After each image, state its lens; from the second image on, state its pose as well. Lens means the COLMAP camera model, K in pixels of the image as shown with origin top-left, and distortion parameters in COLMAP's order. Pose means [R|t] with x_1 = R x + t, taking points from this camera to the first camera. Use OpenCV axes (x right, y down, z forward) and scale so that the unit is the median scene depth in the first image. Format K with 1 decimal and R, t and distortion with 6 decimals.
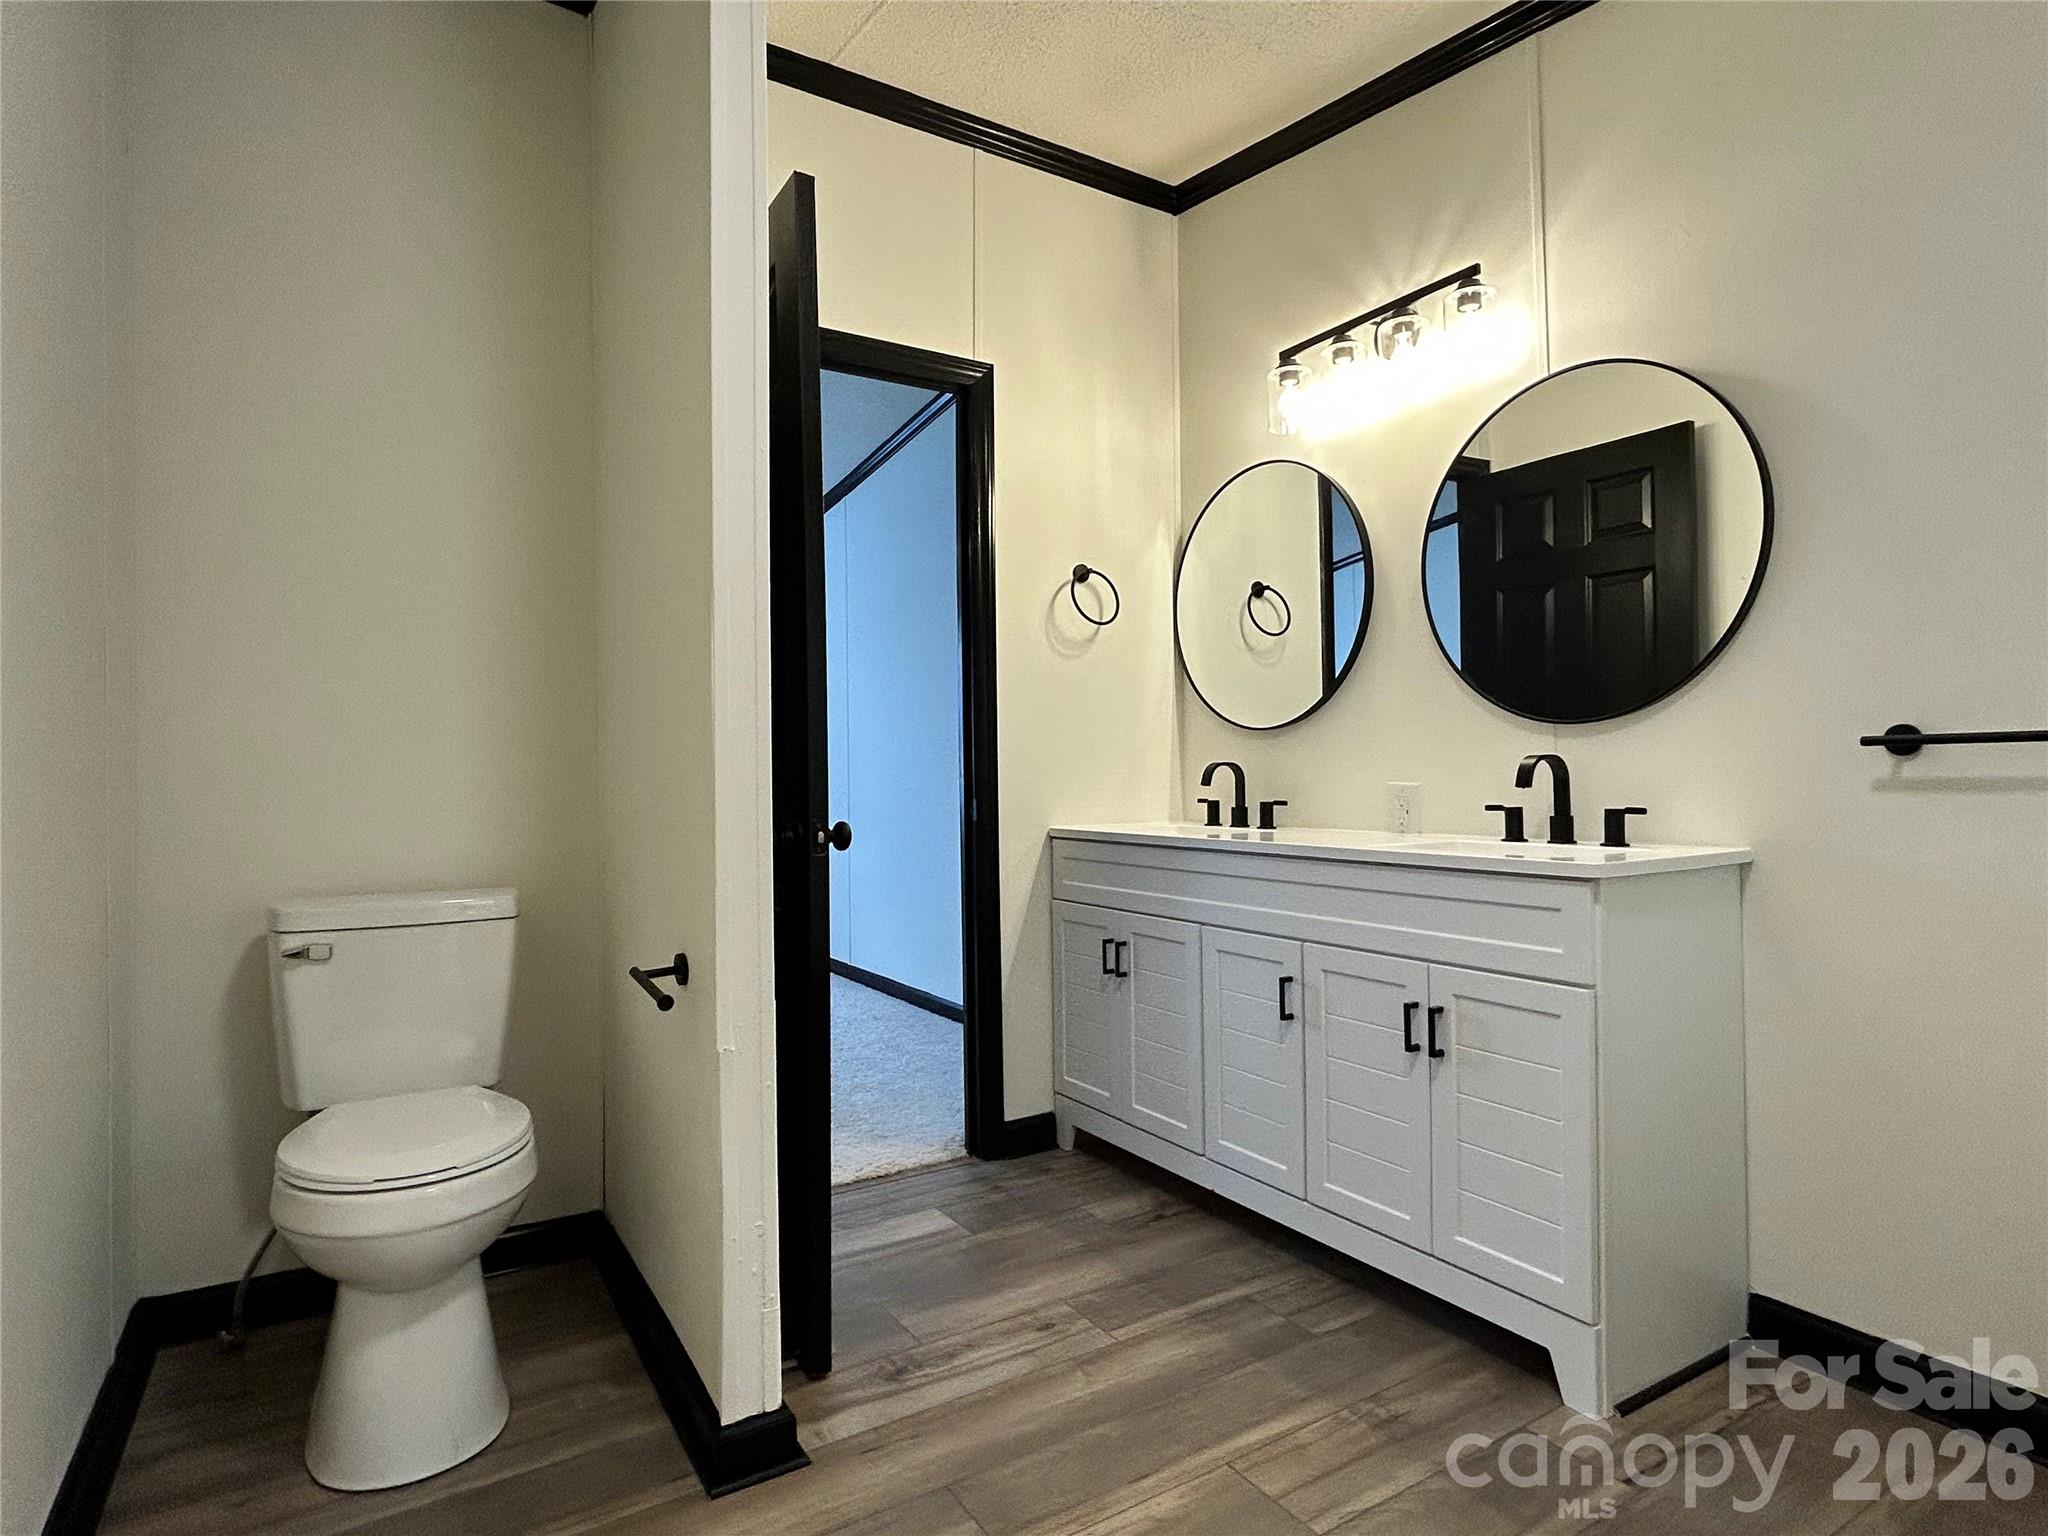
lens RADIAL K [[1089.0, 0, 1012.1], [0, 1089.0, 755.9], [0, 0, 1]] dist [-0.000565, -0.002677]
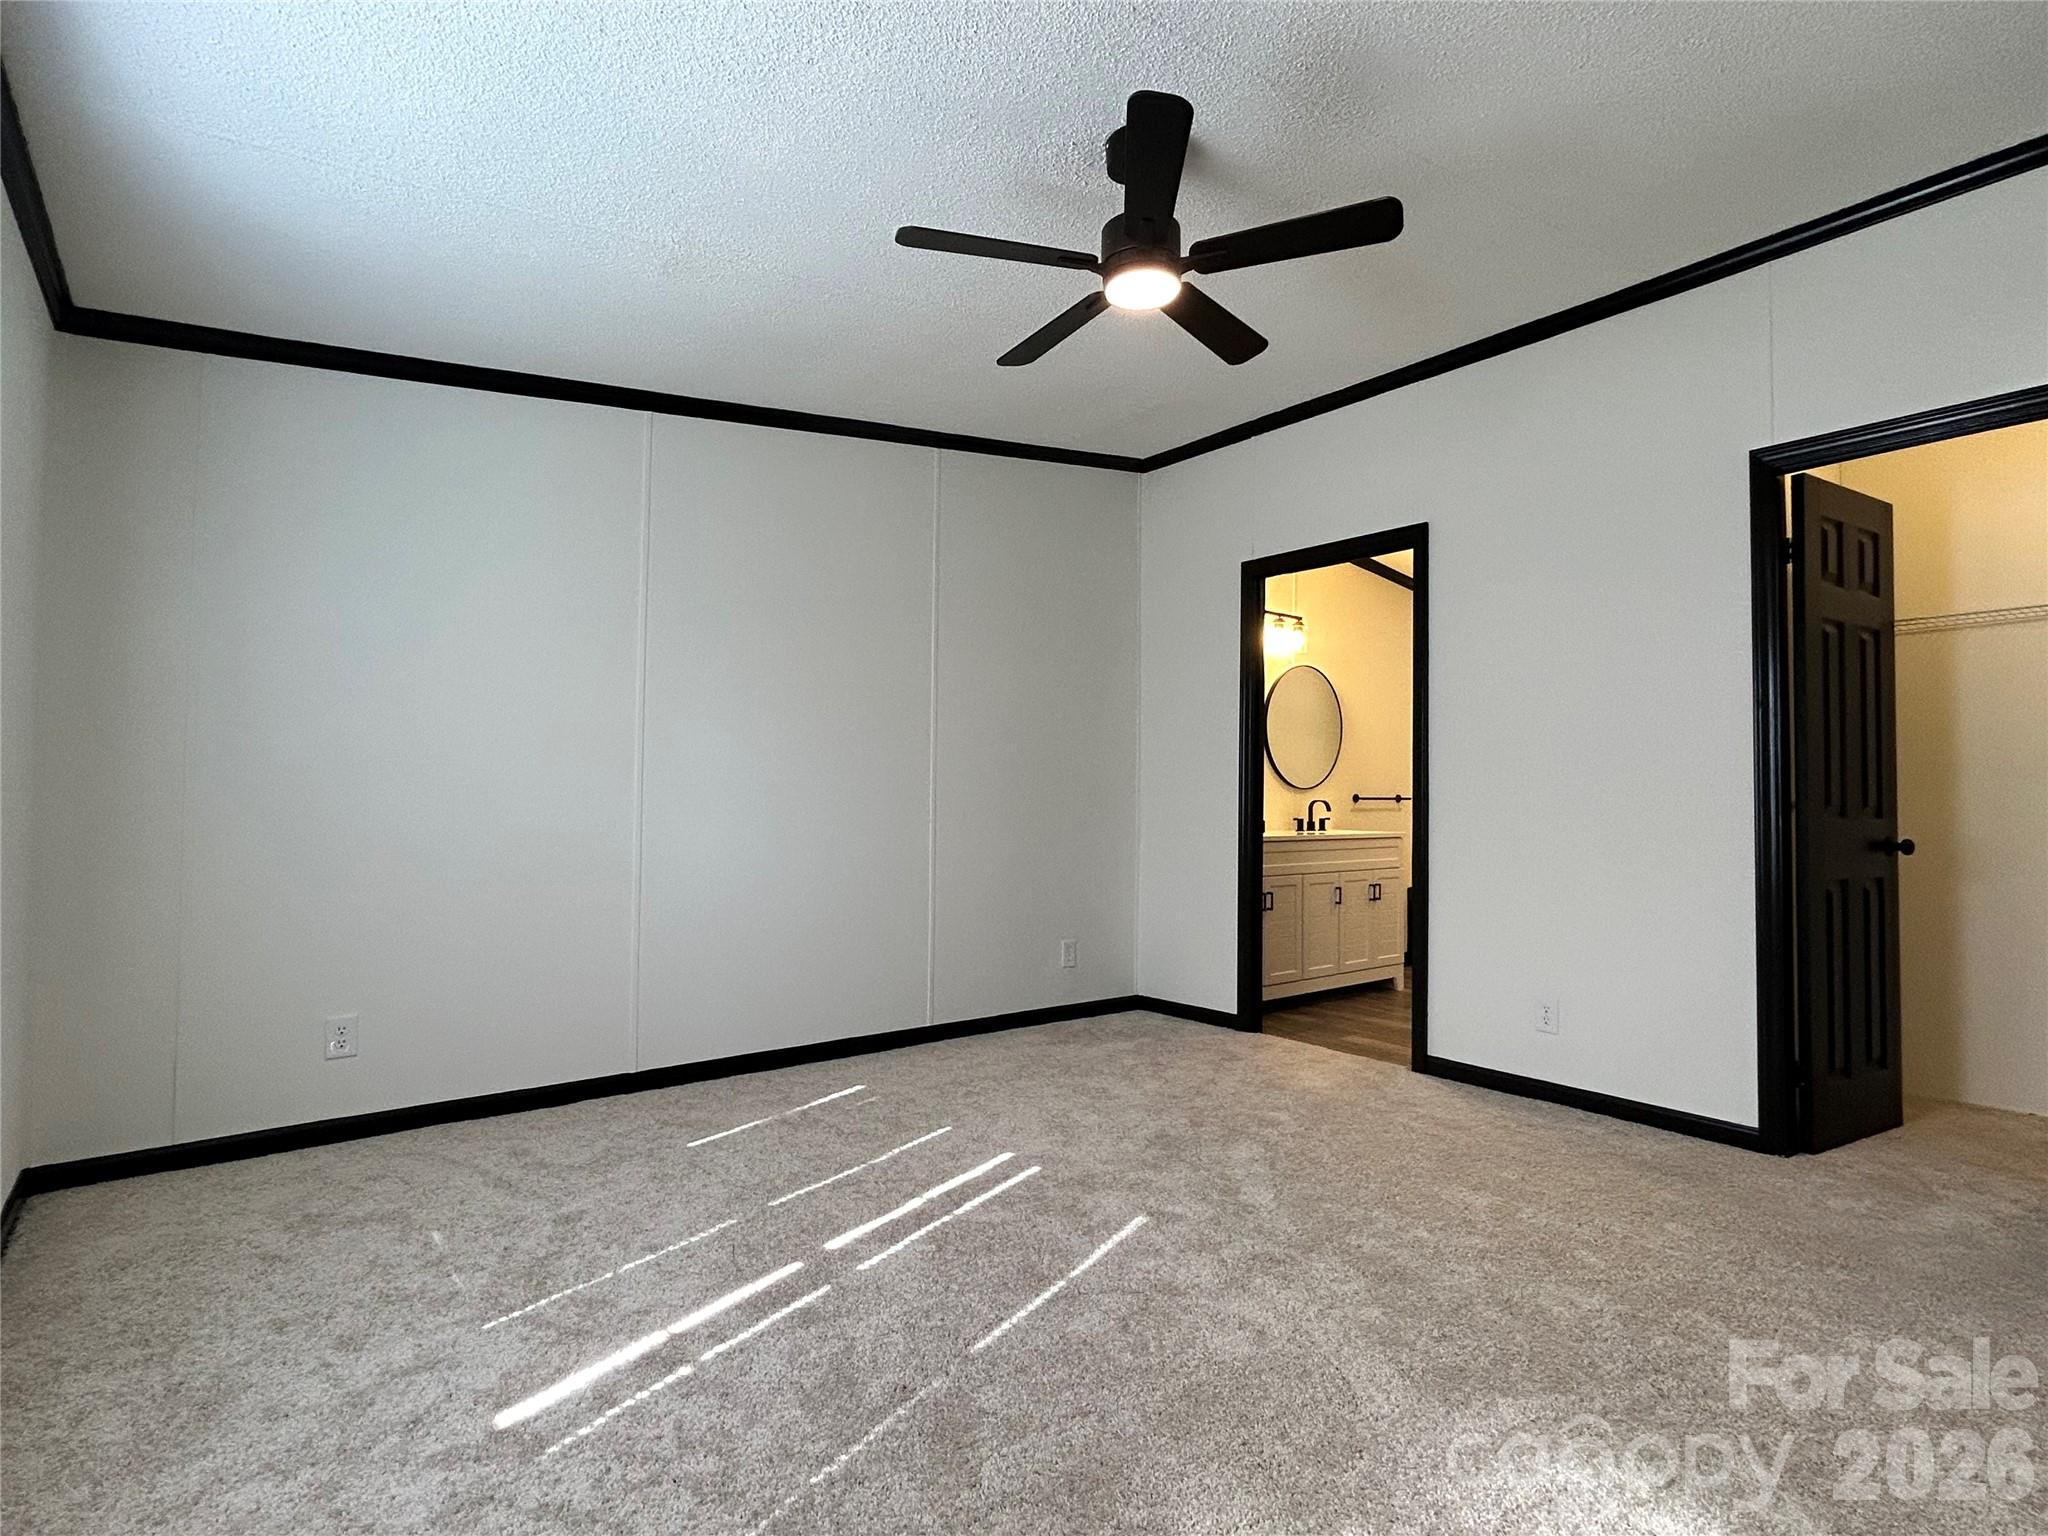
lens RADIAL K [[1033.9, 0, 1014.9], [0, 1033.9, 768.0], [0, 0, 1]] dist [-0.003324, 0.003645]
pose [[-0.103450, 0.041656, 0.993762, -2.255999], [-0.017879, 0.998883, -0.043731, 0.049864], [-0.994474, -0.022291, -0.102590, 2.181334]]
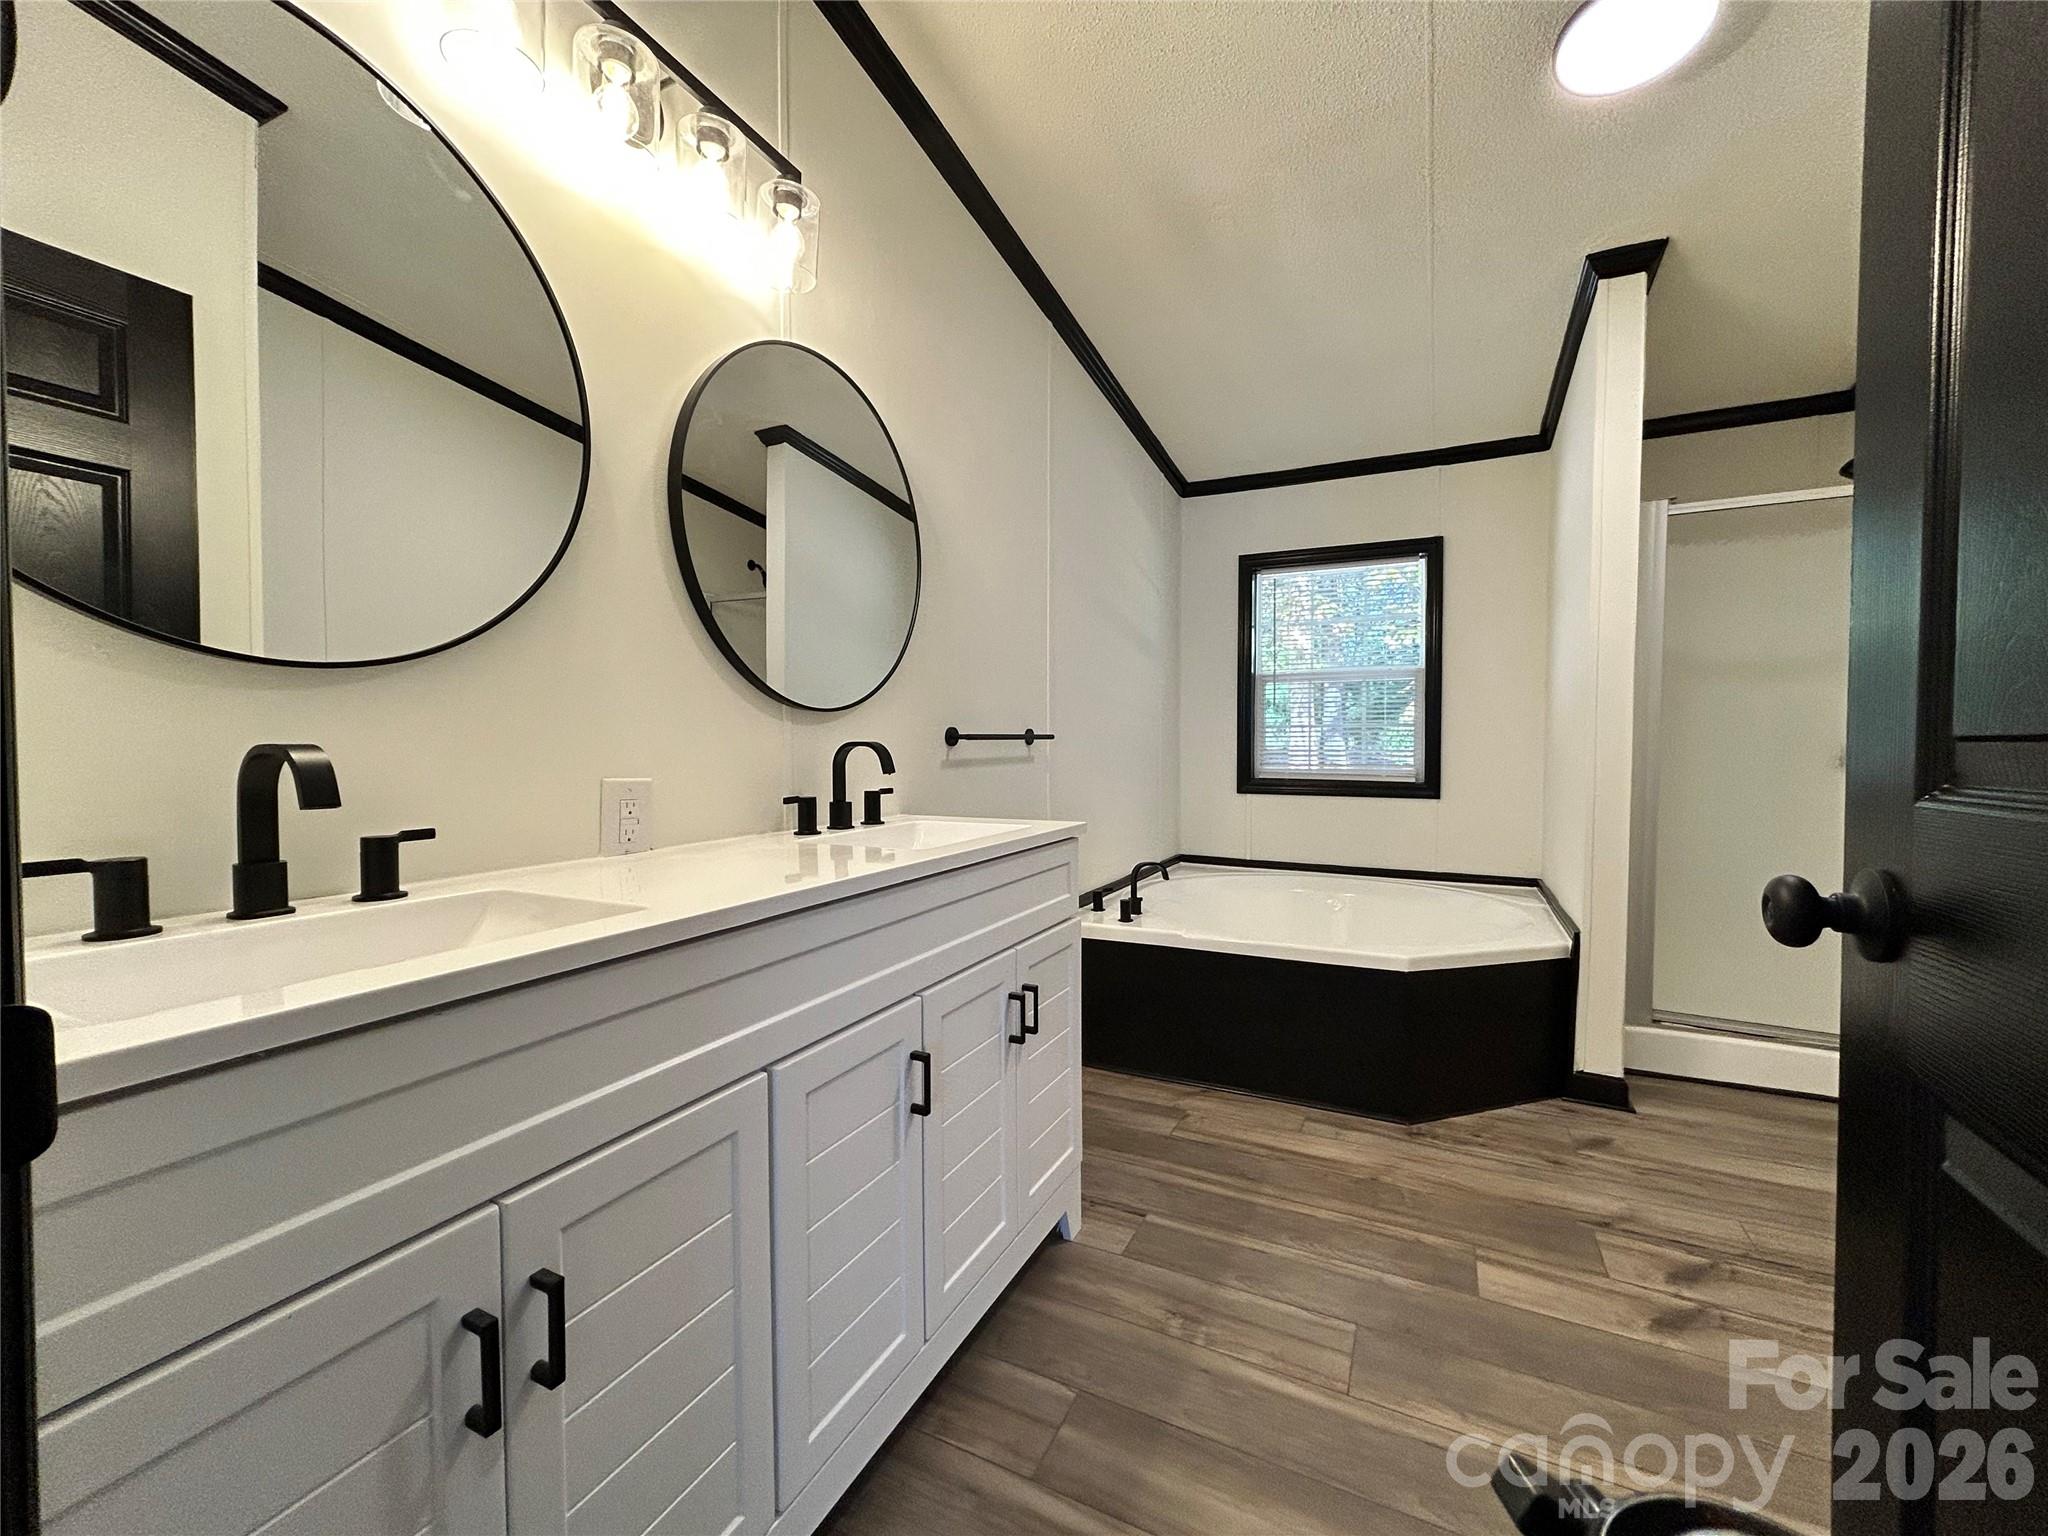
lens RADIAL K [[827.4, 0, 1025.4], [0, 827.4, 766.1], [0, 0, 1]] dist [-0.002100, 0.000673]
pose [[-0.524261, -0.004405, 0.851546, -0.257343], [0.004566, 0.999958, 0.007984, 0.017324], [-0.851545, 0.008074, -0.524219, 1.331943]]
